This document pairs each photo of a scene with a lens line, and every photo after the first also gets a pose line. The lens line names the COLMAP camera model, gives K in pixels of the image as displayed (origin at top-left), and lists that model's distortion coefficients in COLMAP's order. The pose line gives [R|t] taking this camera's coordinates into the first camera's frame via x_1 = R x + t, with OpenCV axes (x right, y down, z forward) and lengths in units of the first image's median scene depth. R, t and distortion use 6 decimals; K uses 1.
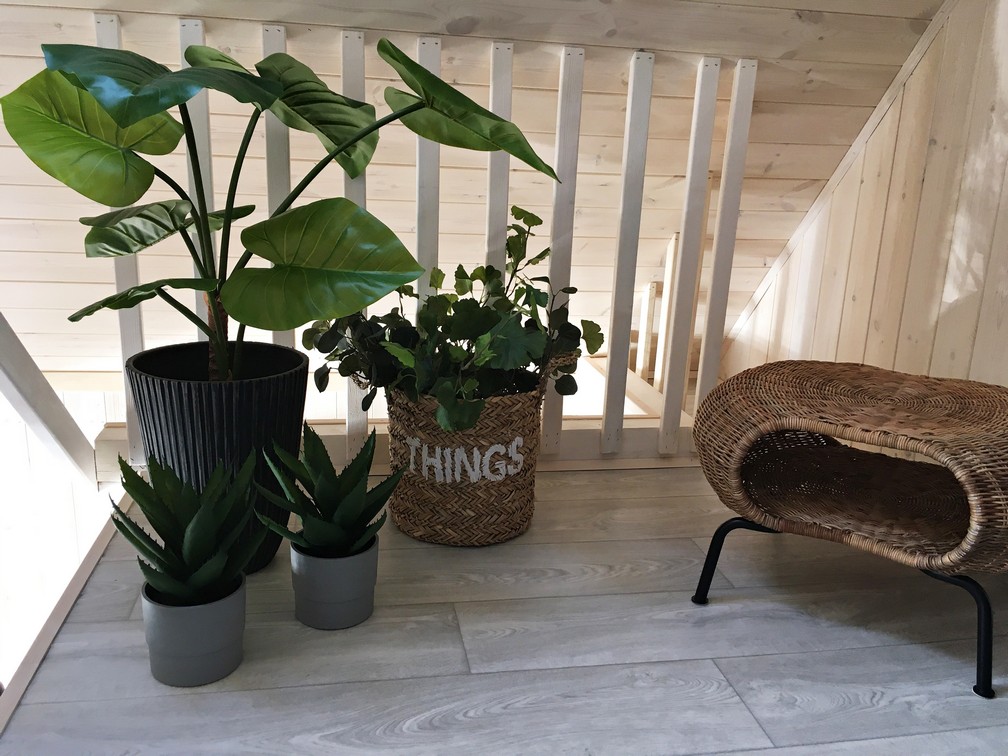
lens RADIAL K [[854.3, 0, 504.8], [0, 854.3, 381.2], [0, 0, 1]] dist [0.072661, -0.107129]
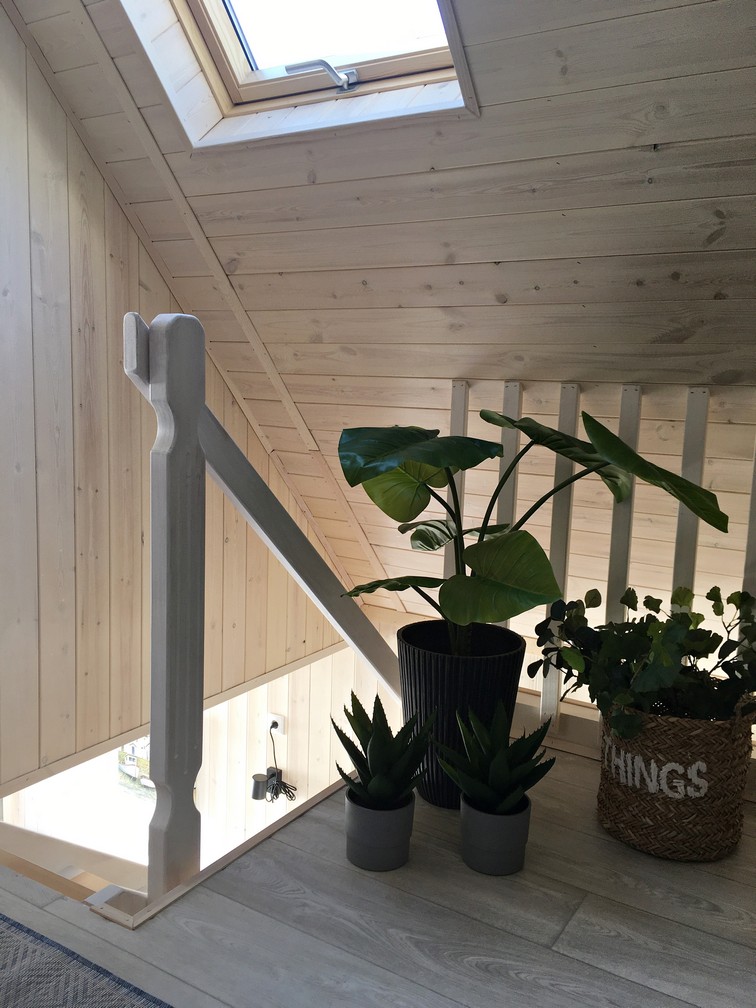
lens RADIAL K [[854.3, 0, 376.0], [0, 854.3, 510.6], [0, 0, 1]] dist [0.072661, -0.107129]
pose [[0.736337, 0.079261, -0.671957, 0.415597], [-0.180271, 0.980200, -0.081922, -0.078543], [0.652158, 0.181457, 0.736045, -0.089142]]
